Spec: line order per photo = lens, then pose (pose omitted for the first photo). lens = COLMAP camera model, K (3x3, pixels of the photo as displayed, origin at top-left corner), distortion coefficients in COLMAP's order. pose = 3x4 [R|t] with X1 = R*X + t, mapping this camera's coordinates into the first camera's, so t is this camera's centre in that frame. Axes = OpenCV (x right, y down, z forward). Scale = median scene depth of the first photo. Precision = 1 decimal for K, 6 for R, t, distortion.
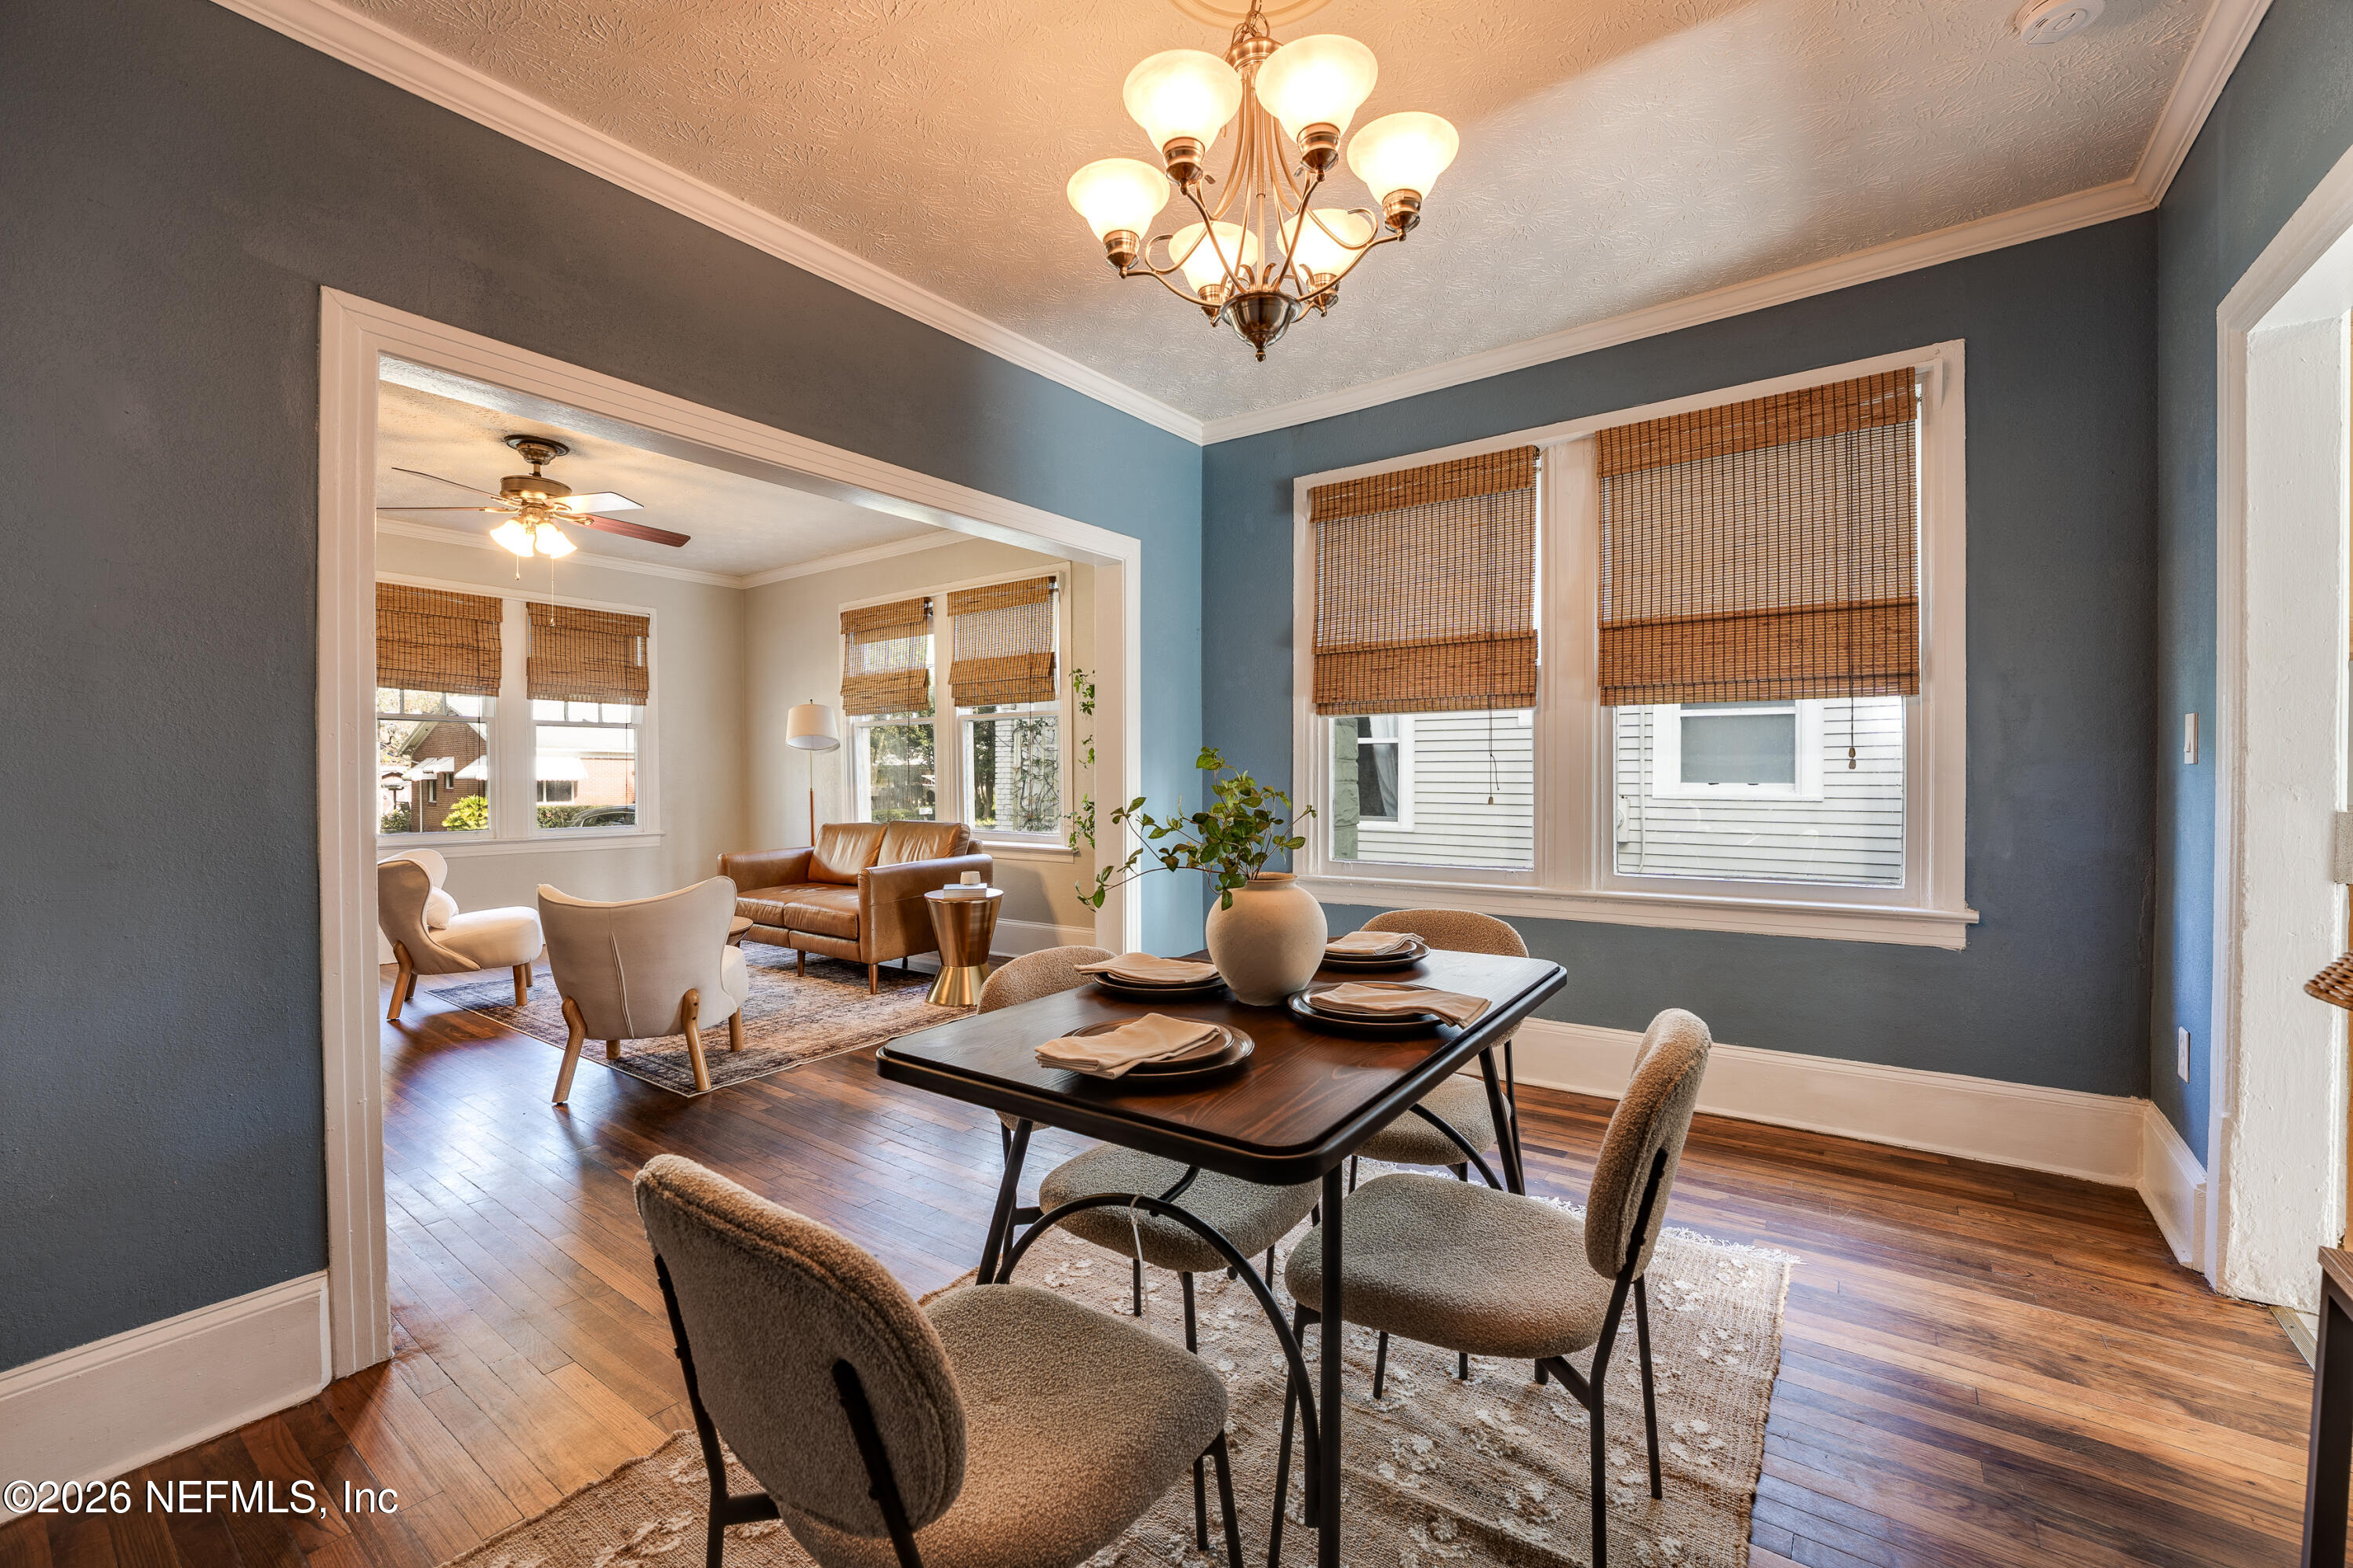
lens RADIAL K [[960.9, 0, 1183.6], [0, 960.9, 785.9], [0, 0, 1]] dist [-0.028610, 0.002516]
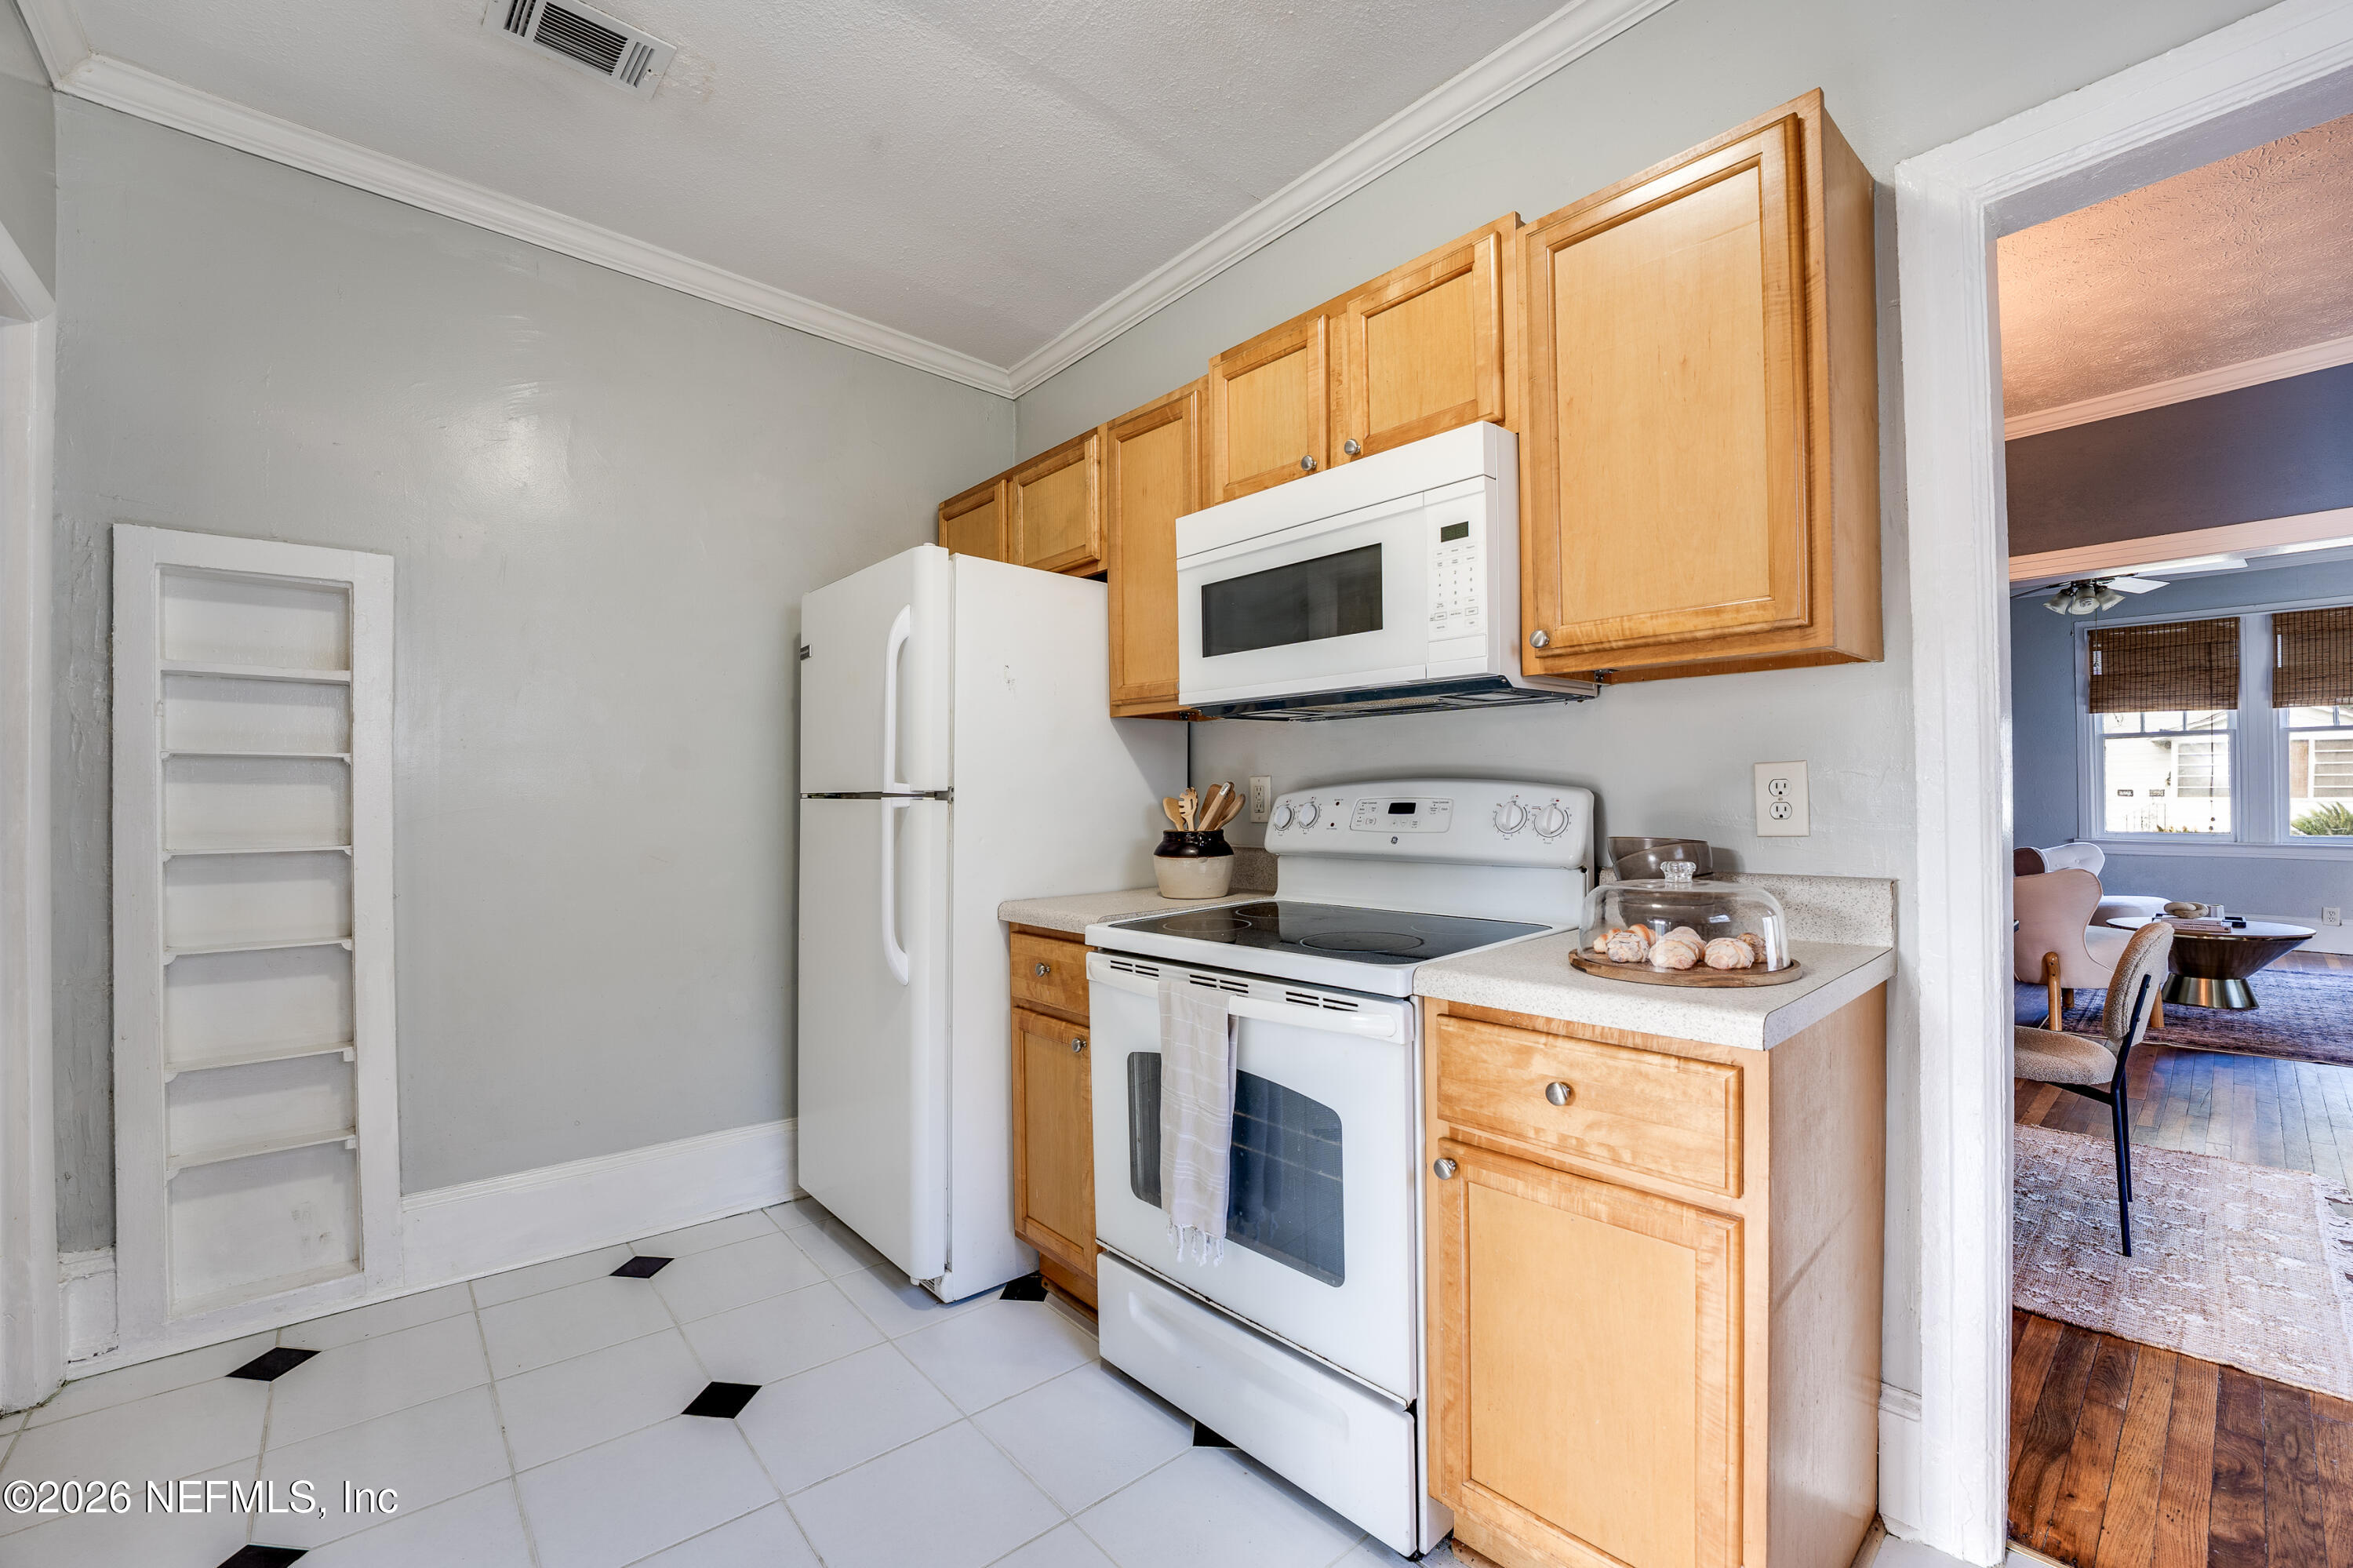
lens RADIAL K [[960.9, 0, 1162.3], [0, 960.9, 790.8], [0, 0, 1]] dist [-0.028610, 0.002516]
pose [[-0.232033, 0.005318, -0.972693, 0.587067], [0.004224, 0.999981, 0.004459, -0.011889], [0.972699, -0.003074, -0.232052, 0.059257]]
